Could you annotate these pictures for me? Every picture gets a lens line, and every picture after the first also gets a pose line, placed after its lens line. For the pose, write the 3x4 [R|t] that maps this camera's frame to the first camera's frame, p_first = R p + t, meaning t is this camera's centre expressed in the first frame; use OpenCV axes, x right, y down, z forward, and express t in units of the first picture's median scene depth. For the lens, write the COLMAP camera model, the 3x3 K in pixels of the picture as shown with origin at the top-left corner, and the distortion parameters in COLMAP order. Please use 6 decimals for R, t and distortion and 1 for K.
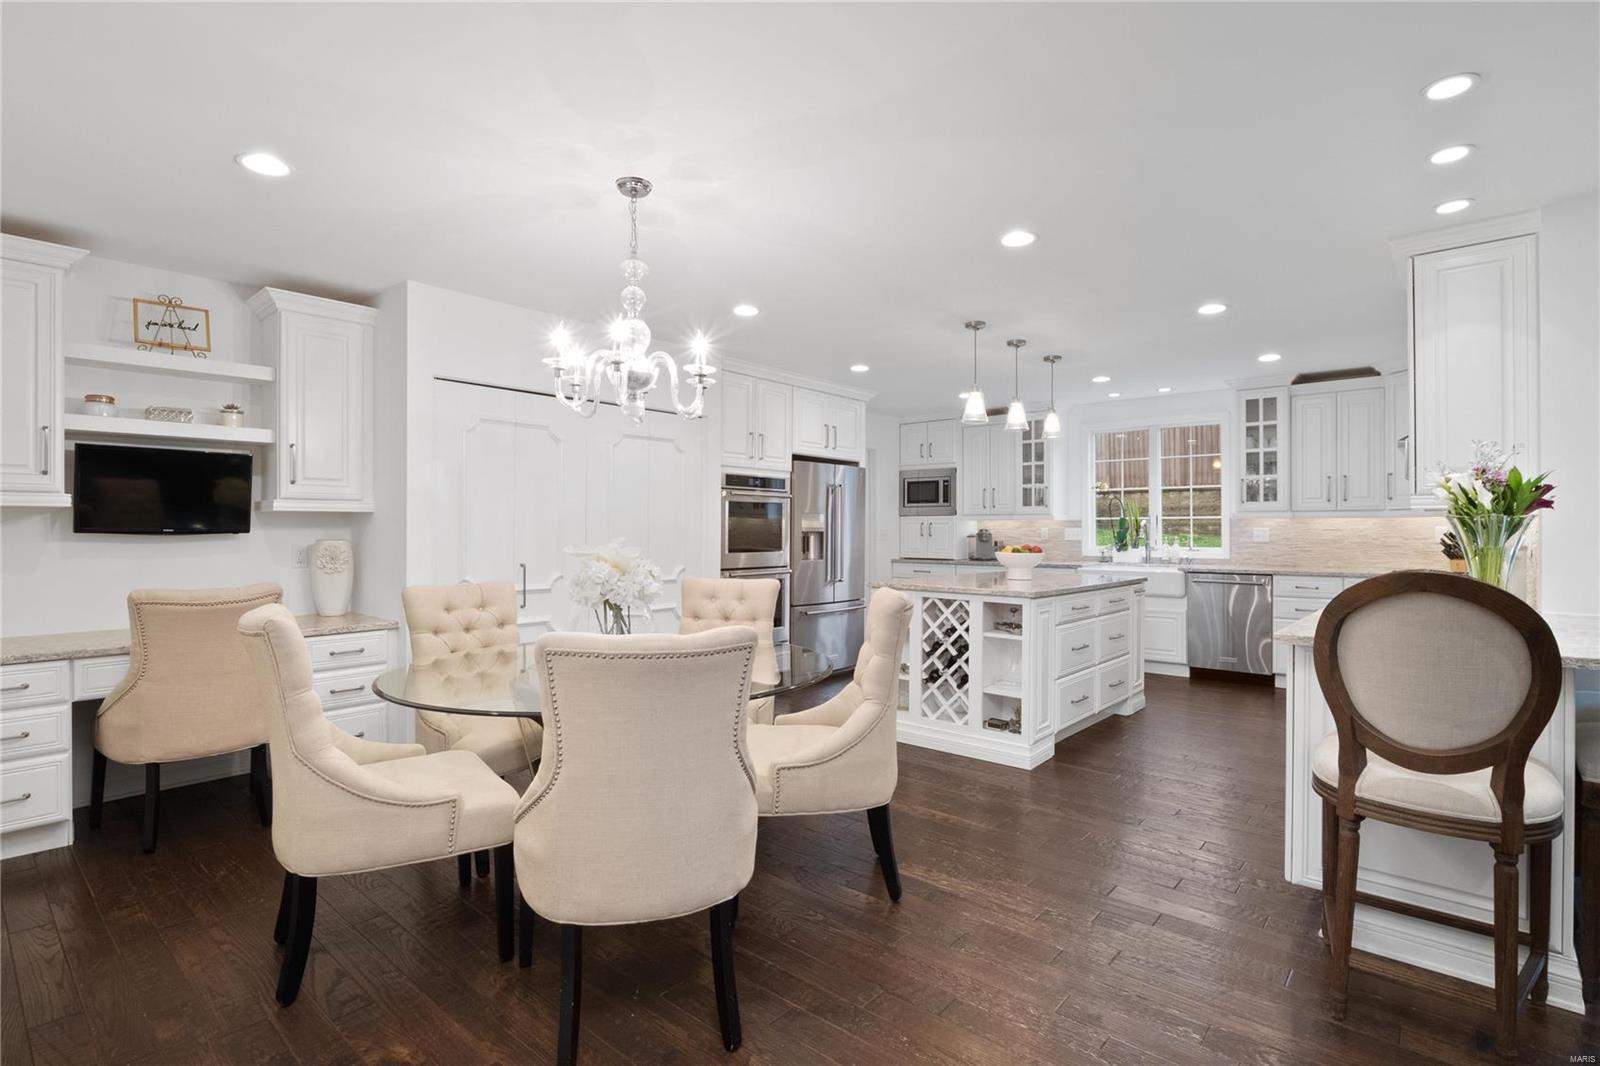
lens RADIAL K [[794.3, 0, 789.0], [0, 794.3, 522.2], [0, 0, 1]] dist [-0.008035, -0.002350]
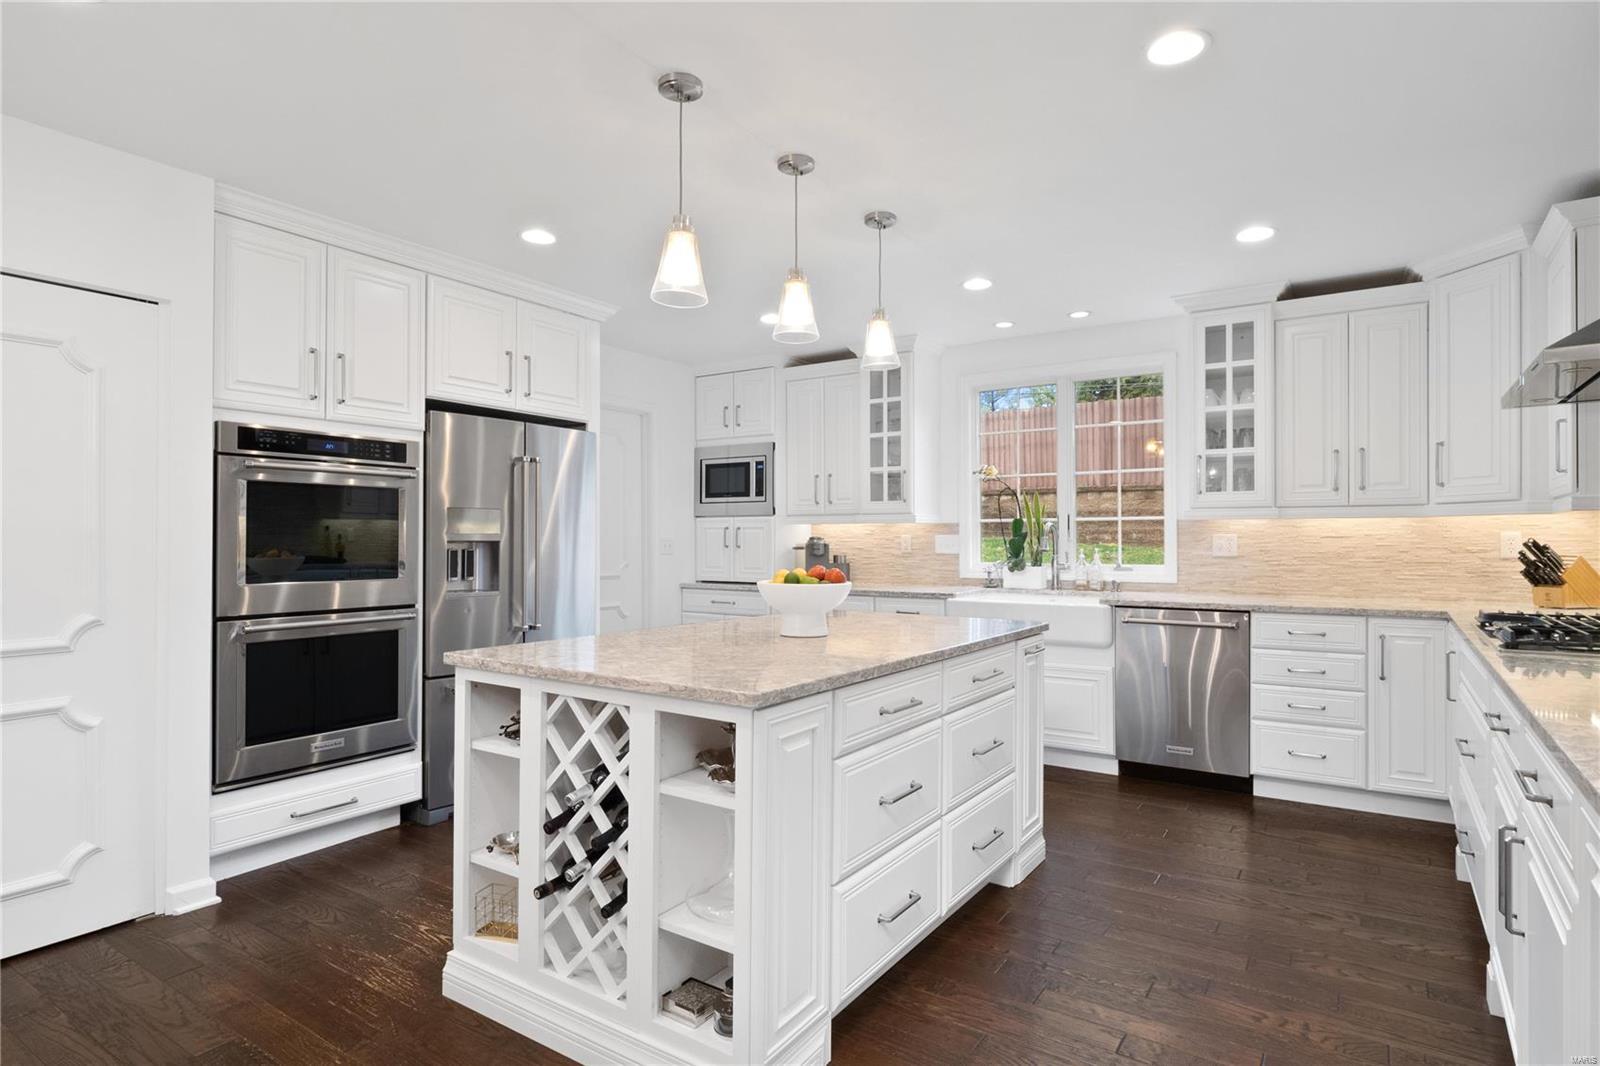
lens RADIAL K [[871.1, 0, 800.4], [0, 871.1, 529.4], [0, 0, 1]] dist [0.002169, -0.001076]
pose [[0.991868, 0.000099, 0.127274, 0.178910], [0.000021, 1.000000, -0.000941, 0.004114], [-0.127274, 0.000936, 0.991867, 0.369693]]
